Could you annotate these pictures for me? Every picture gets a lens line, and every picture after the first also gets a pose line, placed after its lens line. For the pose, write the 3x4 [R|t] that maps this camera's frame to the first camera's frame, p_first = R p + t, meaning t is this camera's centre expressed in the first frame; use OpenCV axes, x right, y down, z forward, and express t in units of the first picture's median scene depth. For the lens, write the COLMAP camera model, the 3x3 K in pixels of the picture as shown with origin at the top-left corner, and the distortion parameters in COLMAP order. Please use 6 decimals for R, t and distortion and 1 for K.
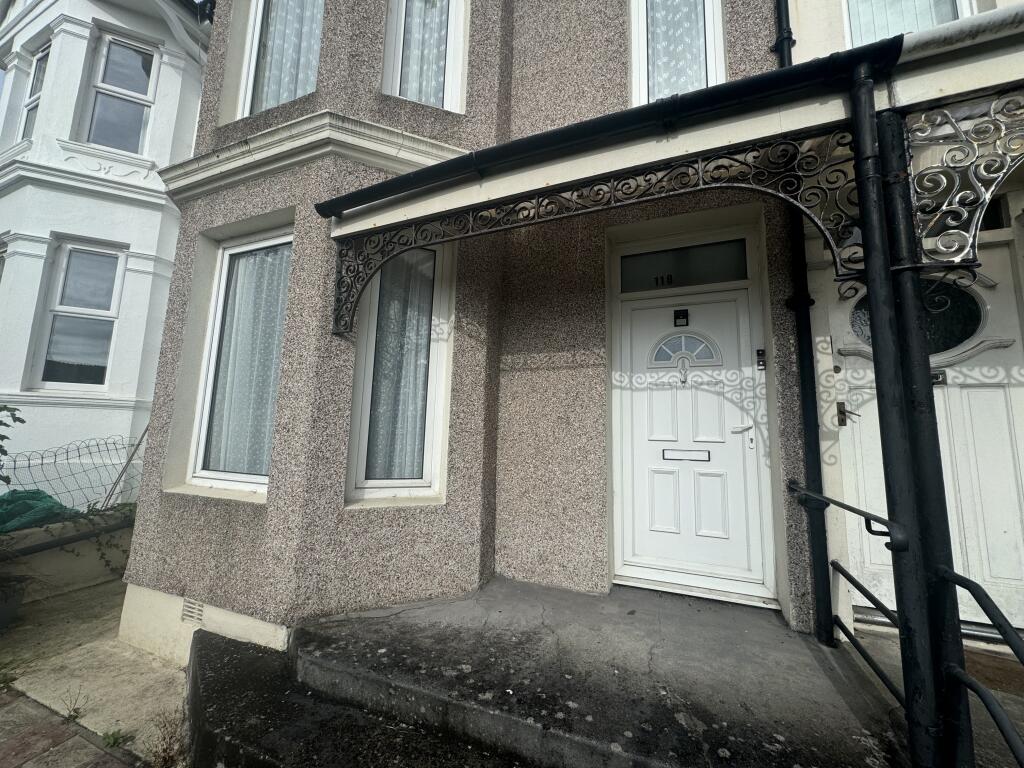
lens RADIAL K [[406.9, 0, 513.4], [0, 406.9, 381.2], [0, 0, 1]] dist [-0.001540, -0.000158]
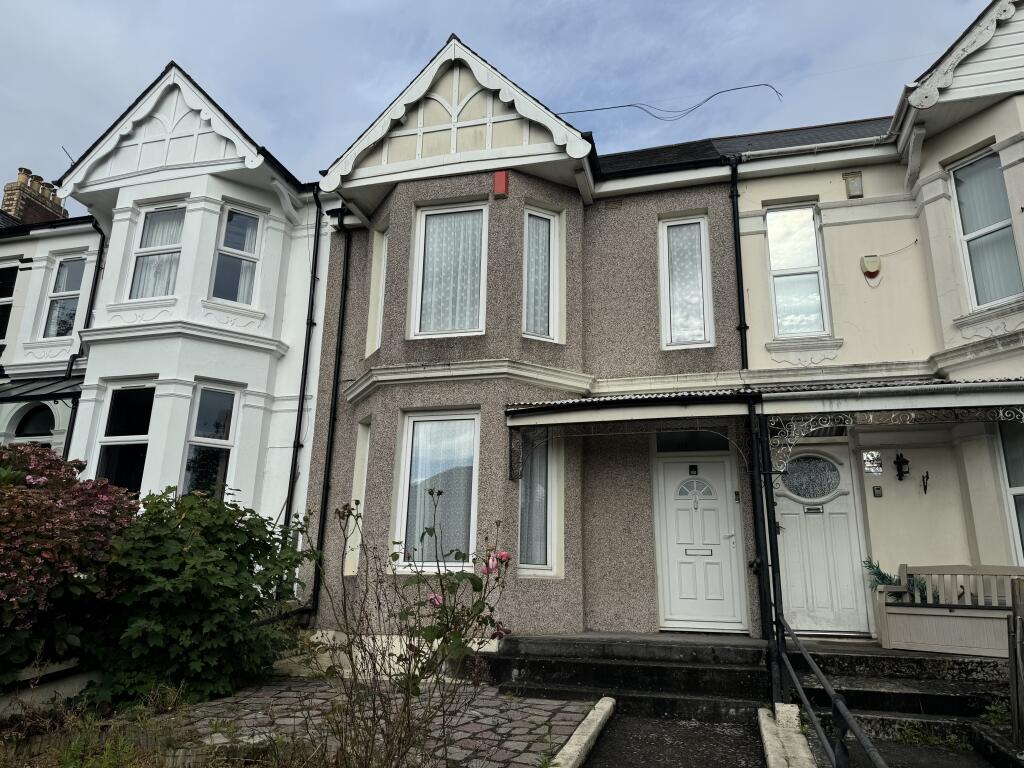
lens RADIAL K [[717.4, 0, 511.2], [0, 717.4, 384.8], [0, 0, 1]] dist [0.081517, 0.000339]
pose [[0.991596, 0.030248, 0.125787, -0.745341], [-0.011616, 0.989173, -0.146297, -0.058124], [-0.128850, 0.143606, 0.981211, -1.945774]]
